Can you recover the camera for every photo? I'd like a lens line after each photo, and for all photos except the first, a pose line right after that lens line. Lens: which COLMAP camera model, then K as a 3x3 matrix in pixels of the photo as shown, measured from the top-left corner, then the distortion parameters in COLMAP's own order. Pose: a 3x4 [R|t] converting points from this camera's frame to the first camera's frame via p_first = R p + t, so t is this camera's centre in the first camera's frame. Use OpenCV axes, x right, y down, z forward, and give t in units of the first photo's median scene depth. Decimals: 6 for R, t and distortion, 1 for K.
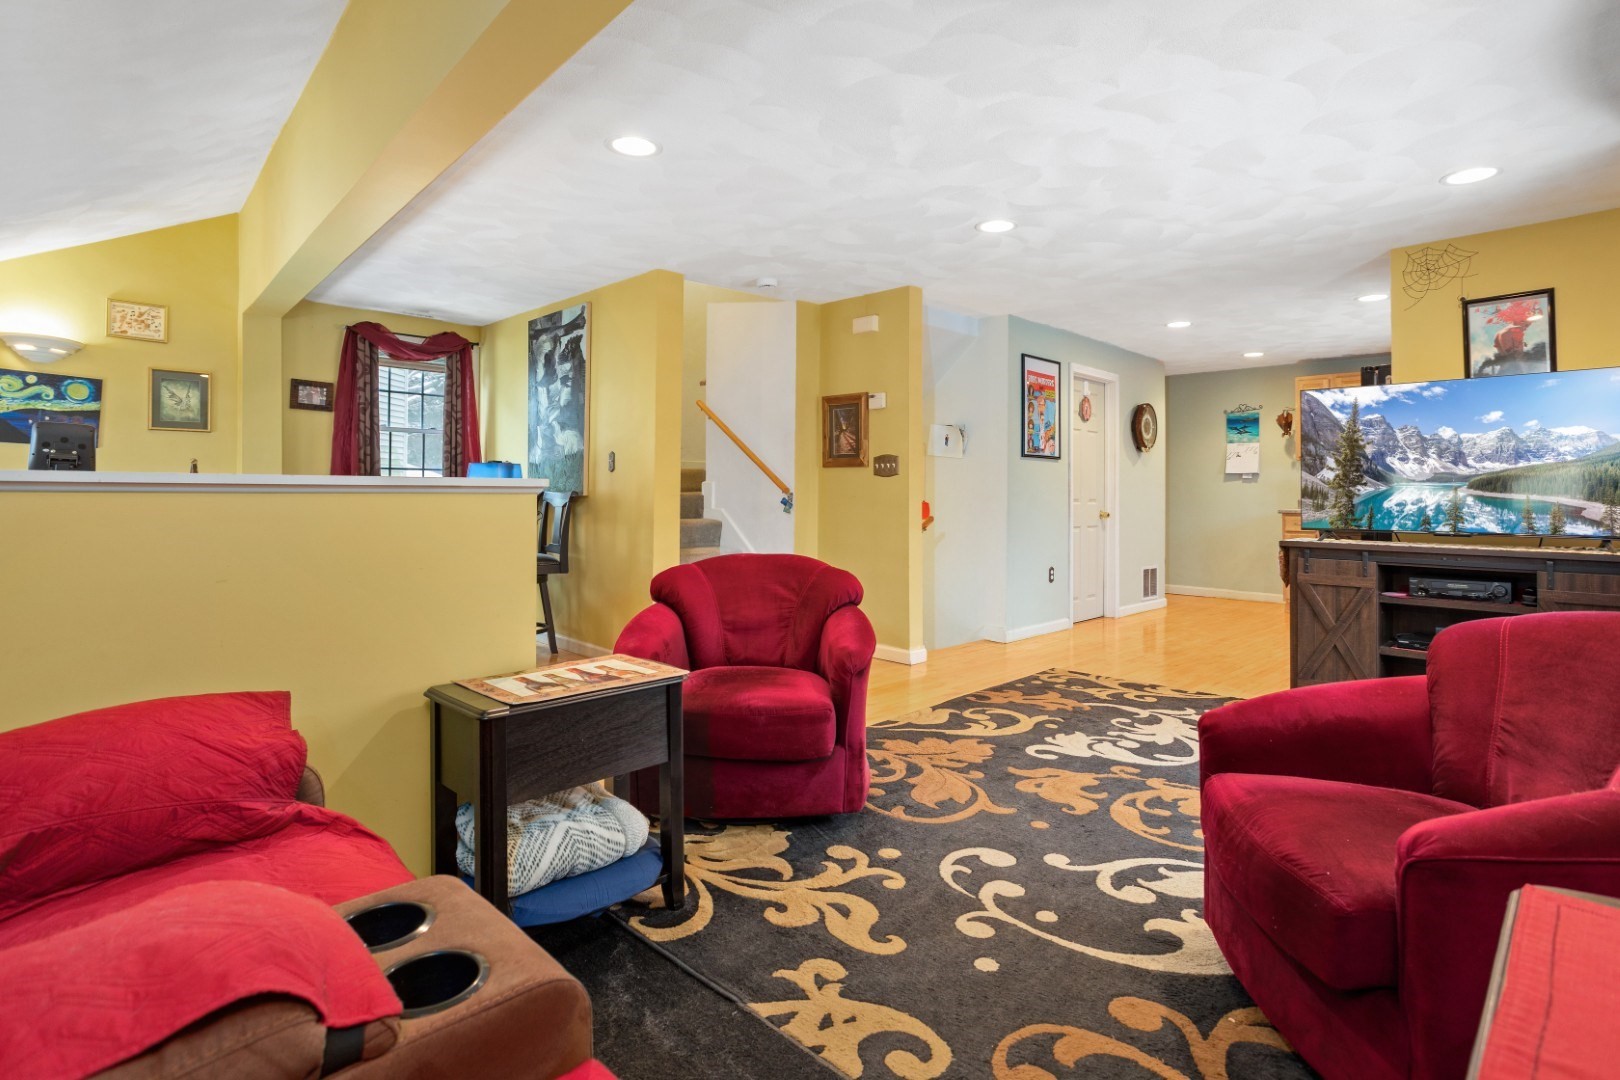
lens RADIAL K [[822.0, 0, 824.7], [0, 822.0, 487.5], [0, 0, 1]] dist [-0.048029, 0.037096]
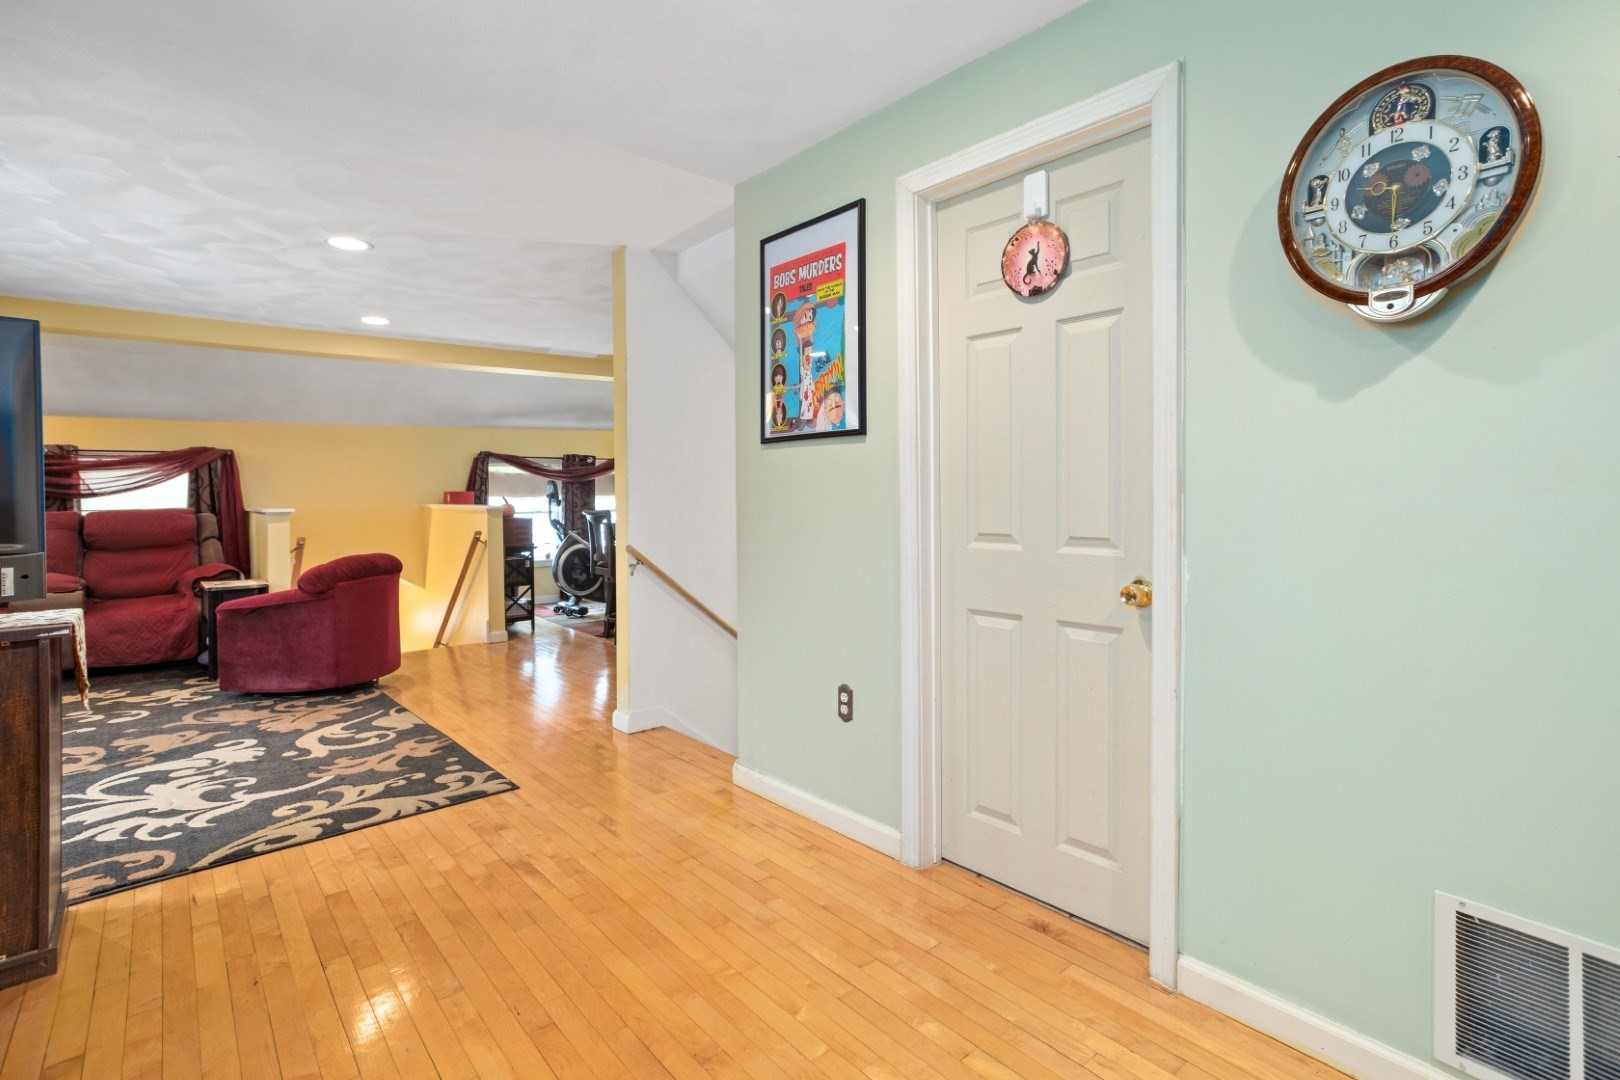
lens RADIAL K [[800.3, 0, 814.2], [0, 800.3, 511.8], [0, 0, 1]] dist [-0.046759, 0.038892]
pose [[-0.076534, 0.012984, -0.996982, 0.926141], [0.015529, 0.999809, 0.011829, -0.001086], [0.996946, -0.014577, -0.076721, 1.348155]]
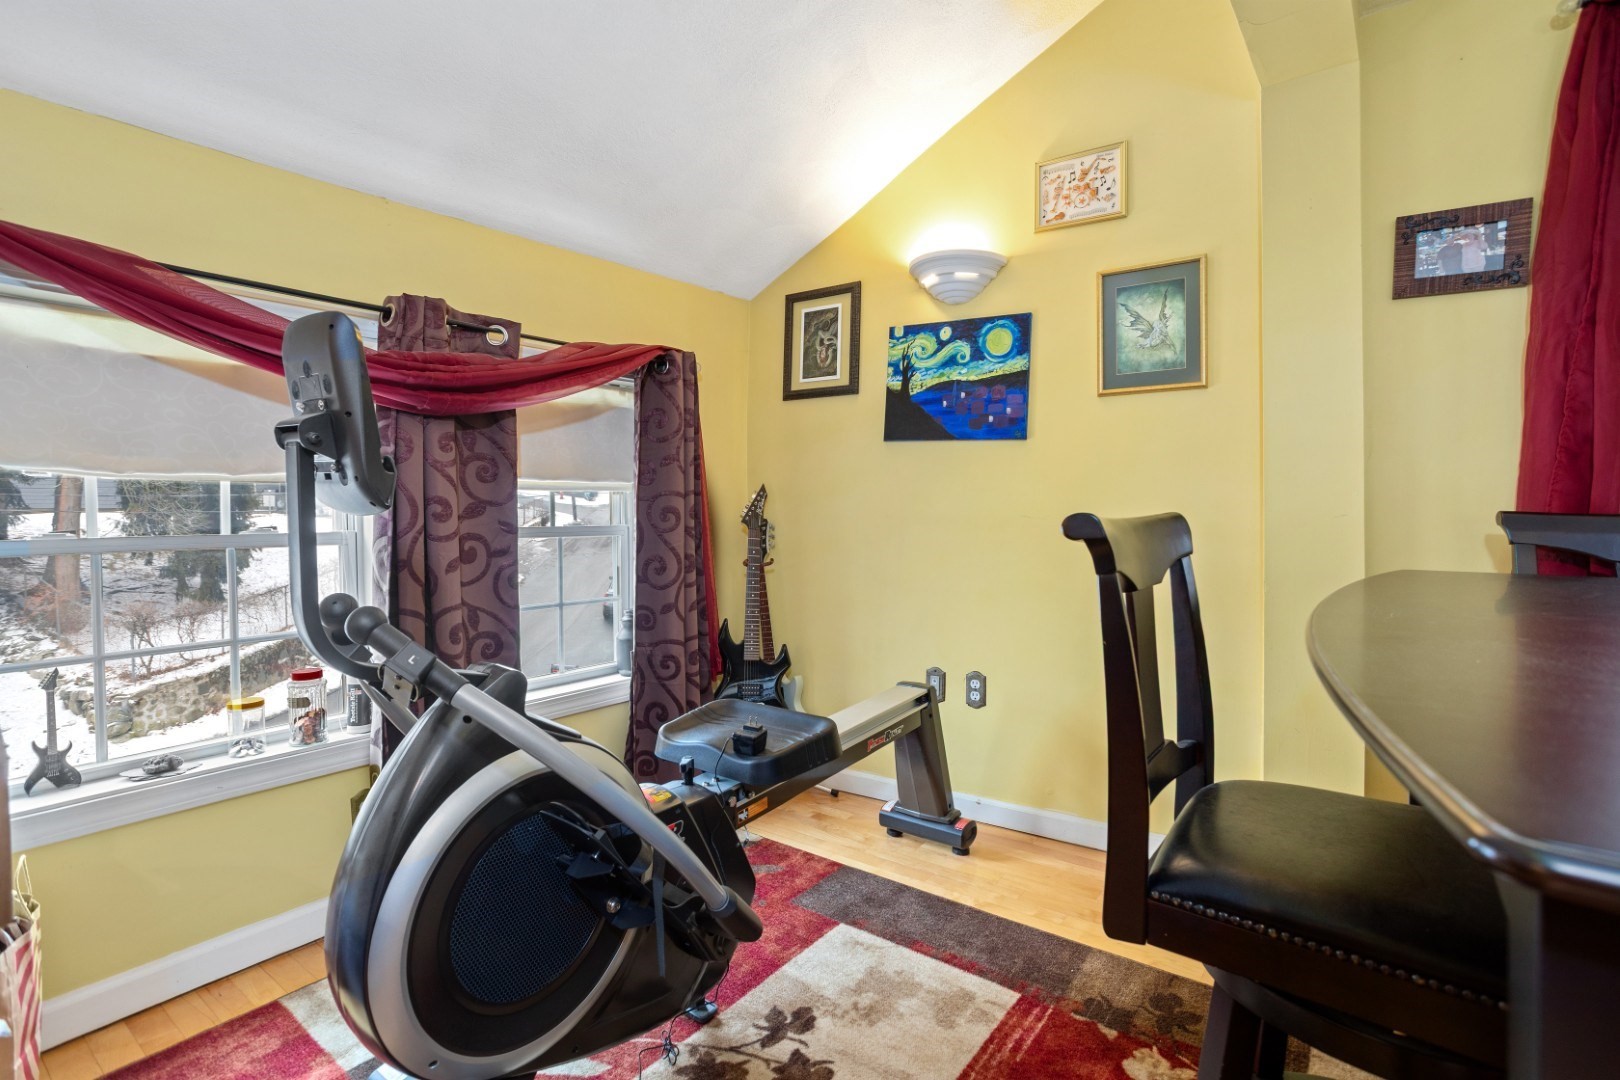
lens RADIAL K [[800.3, 0, 814.2], [0, 800.3, 511.8], [0, 0, 1]] dist [-0.046759, 0.038892]
pose [[0.154957, -0.005643, -0.987905, -0.398933], [0.007980, 0.999958, -0.004460, 0.001328], [0.987889, -0.007193, 0.154996, 0.795832]]
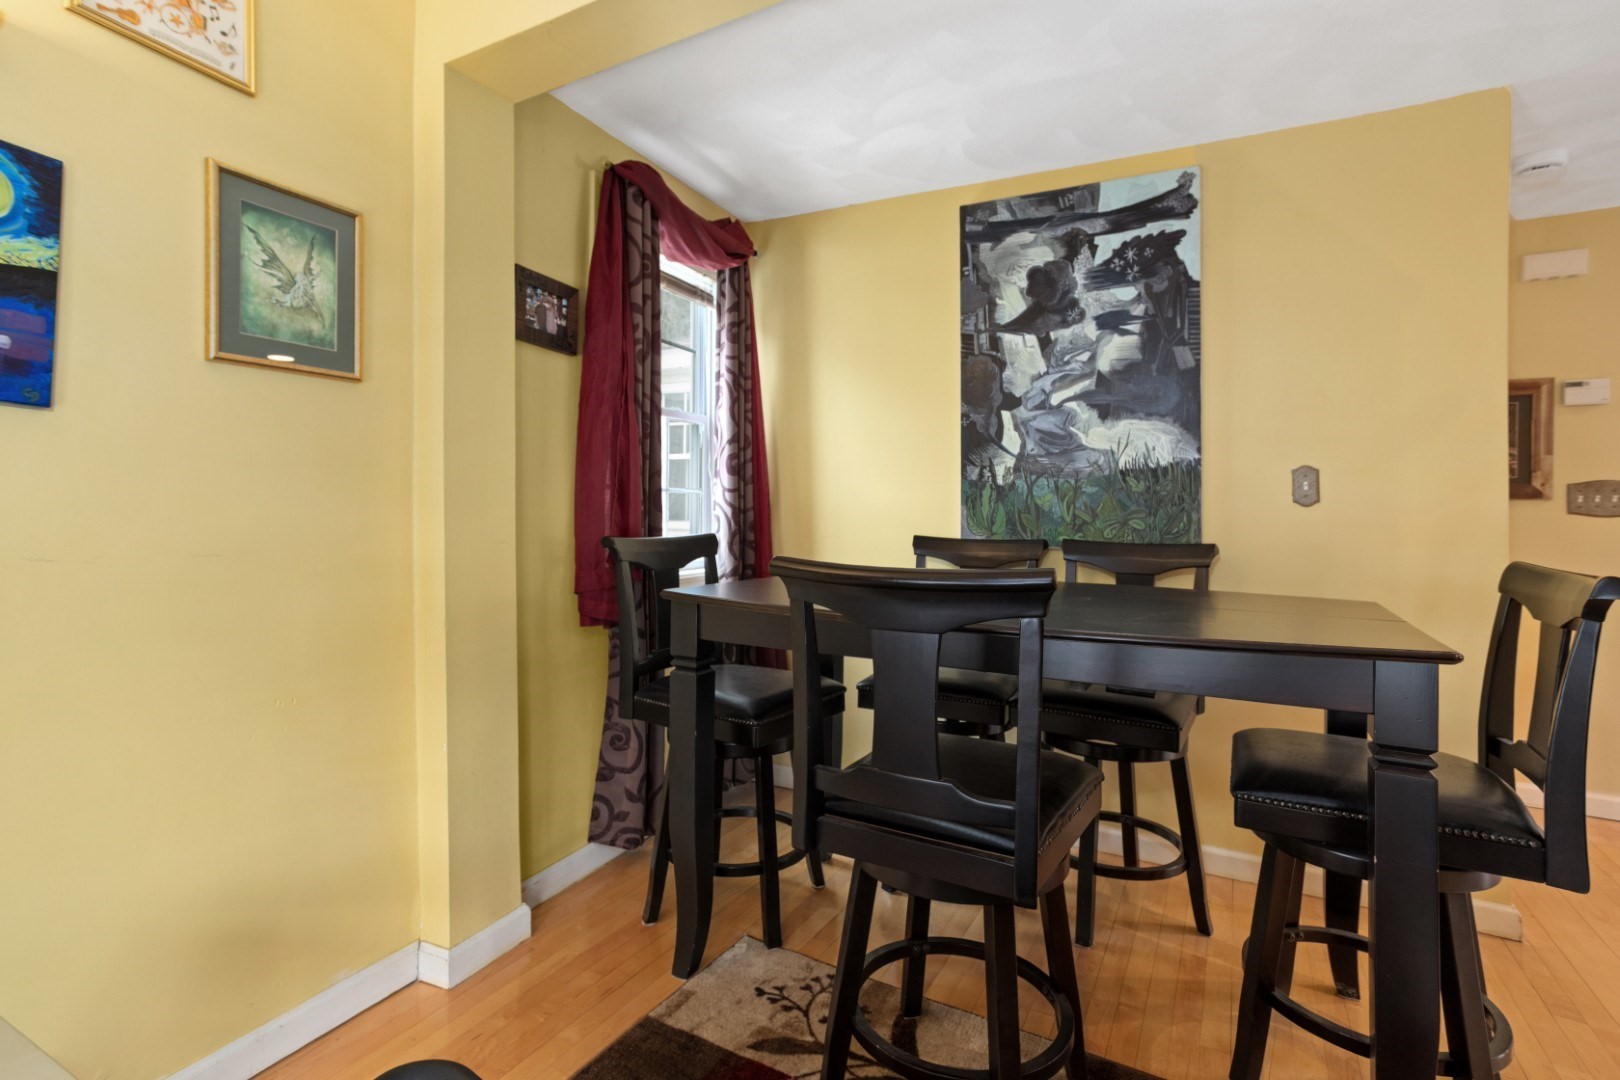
lens RADIAL K [[809.0, 0, 807.4], [0, 809.0, 511.6], [0, 0, 1]] dist [-0.049832, 0.048780]
pose [[0.955230, 0.006754, 0.295787, -0.749218], [-0.009458, 0.999926, 0.007714, -0.017760], [-0.295713, -0.010166, 0.955223, 0.674954]]
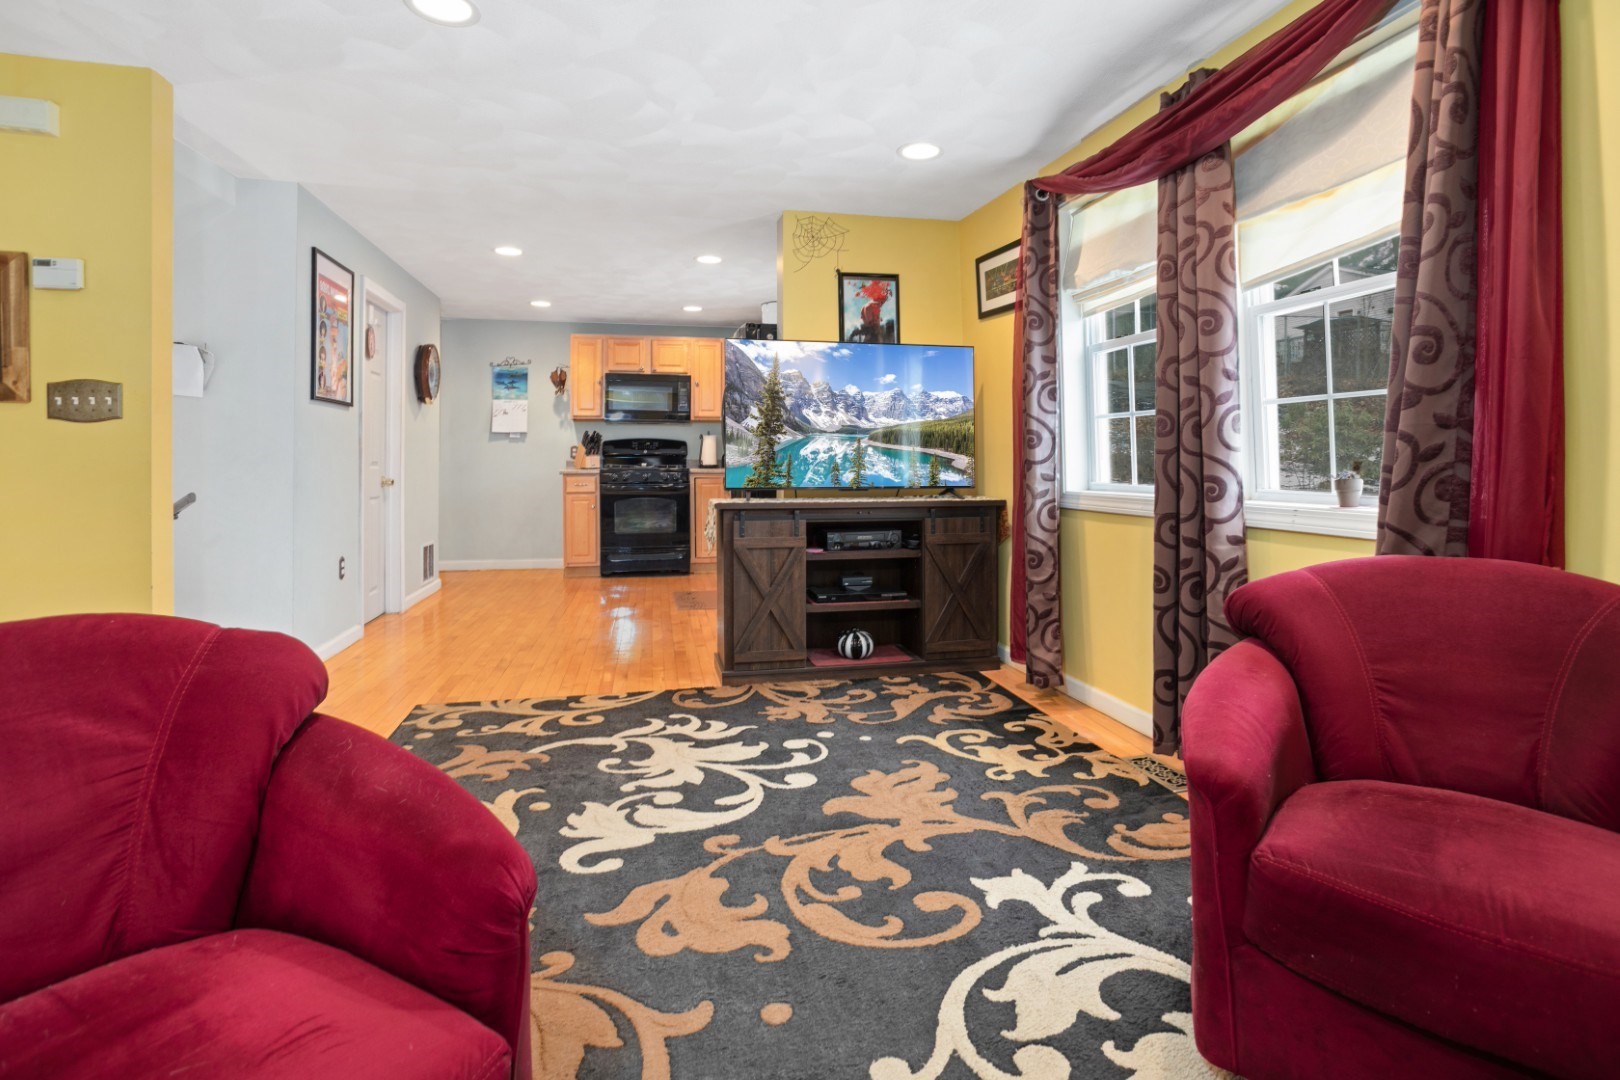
lens RADIAL K [[811.0, 0, 814.8], [0, 811.0, 453.8], [0, 0, 1]] dist [-0.054099, 0.039573]
pose [[0.543749, -0.003889, 0.839239, -0.109531], [0.001517, 0.999992, 0.003651, 0.007011], [-0.839247, -0.000712, 0.543751, 0.370978]]
